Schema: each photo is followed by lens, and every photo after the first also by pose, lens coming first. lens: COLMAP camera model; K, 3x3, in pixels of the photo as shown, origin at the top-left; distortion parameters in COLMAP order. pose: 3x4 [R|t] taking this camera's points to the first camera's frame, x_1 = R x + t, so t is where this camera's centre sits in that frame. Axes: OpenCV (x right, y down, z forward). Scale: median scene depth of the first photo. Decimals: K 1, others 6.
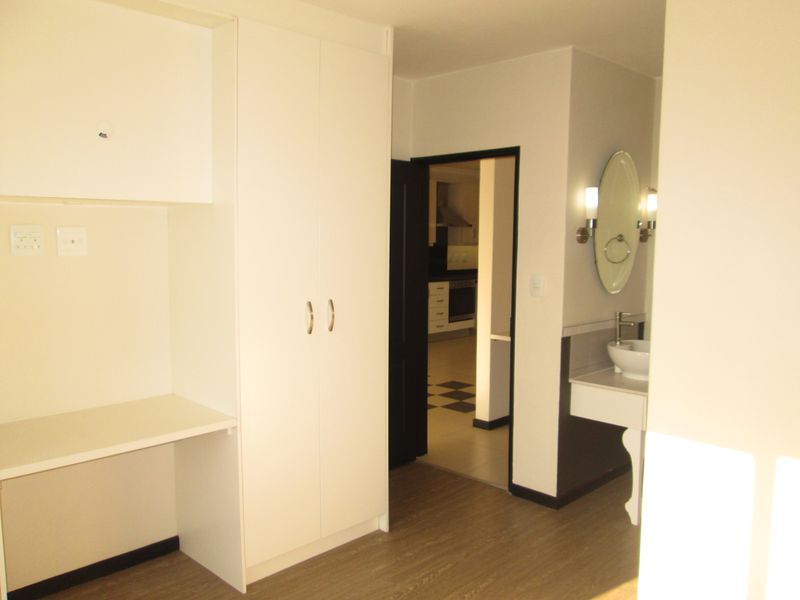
lens RADIAL K [[669.6, 0, 400.0], [0, 669.6, 300.0], [0, 0, 1]] dist [-0.062521, 0.011781]
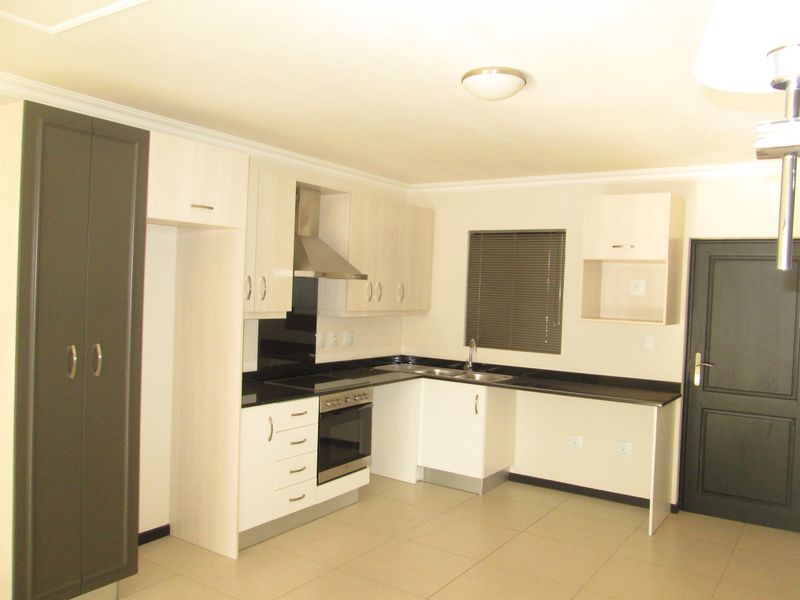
lens RADIAL K [[669.6, 0, 400.0], [0, 669.6, 300.0], [0, 0, 1]] dist [-0.062521, 0.011781]
pose [[0.980942, 0.022577, 0.192986, 0.036579], [-0.008019, 0.997084, -0.075890, -0.057362], [-0.194136, 0.072896, 0.978262, 0.516487]]
